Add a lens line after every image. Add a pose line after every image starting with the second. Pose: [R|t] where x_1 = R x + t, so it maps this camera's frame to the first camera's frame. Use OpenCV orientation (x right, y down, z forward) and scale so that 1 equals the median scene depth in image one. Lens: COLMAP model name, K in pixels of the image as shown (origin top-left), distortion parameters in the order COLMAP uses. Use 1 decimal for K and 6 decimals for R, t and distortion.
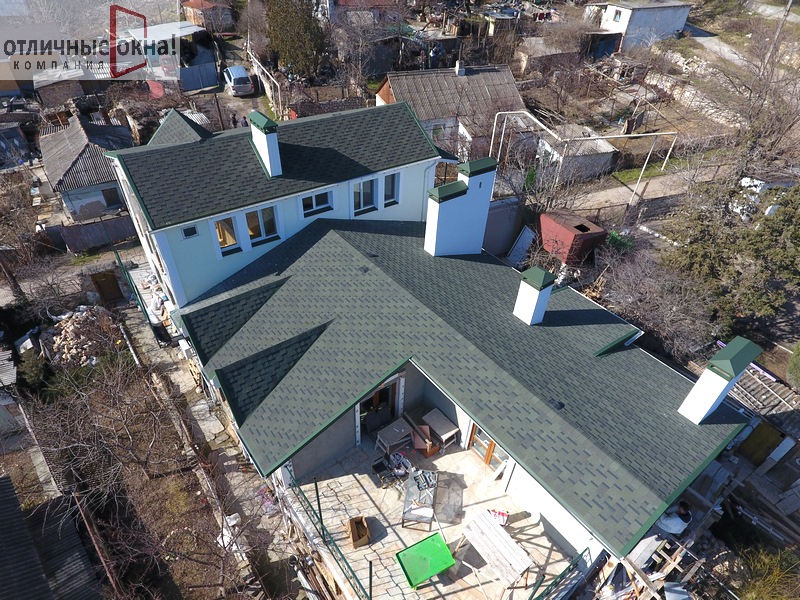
lens RADIAL K [[470.4, 0, 390.0], [0, 470.4, 303.2], [0, 0, 1]] dist [-0.003892, -0.000953]
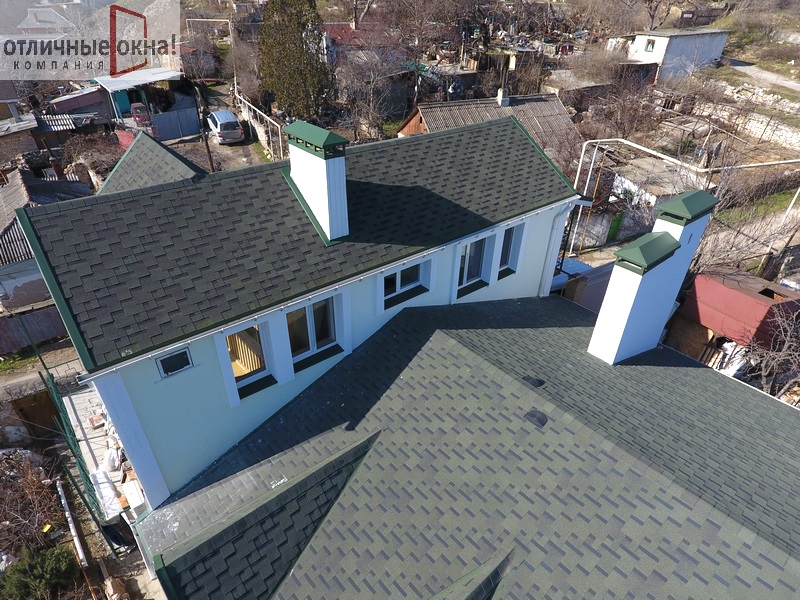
lens RADIAL K [[470.4, 0, 390.0], [0, 470.4, 303.2], [0, 0, 1]] dist [-0.003892, -0.000953]
pose [[0.997798, -0.048377, 0.045368, -0.101919], [0.052963, 0.992951, -0.106034, -0.066540], [-0.039919, 0.108204, 0.993327, 0.229900]]
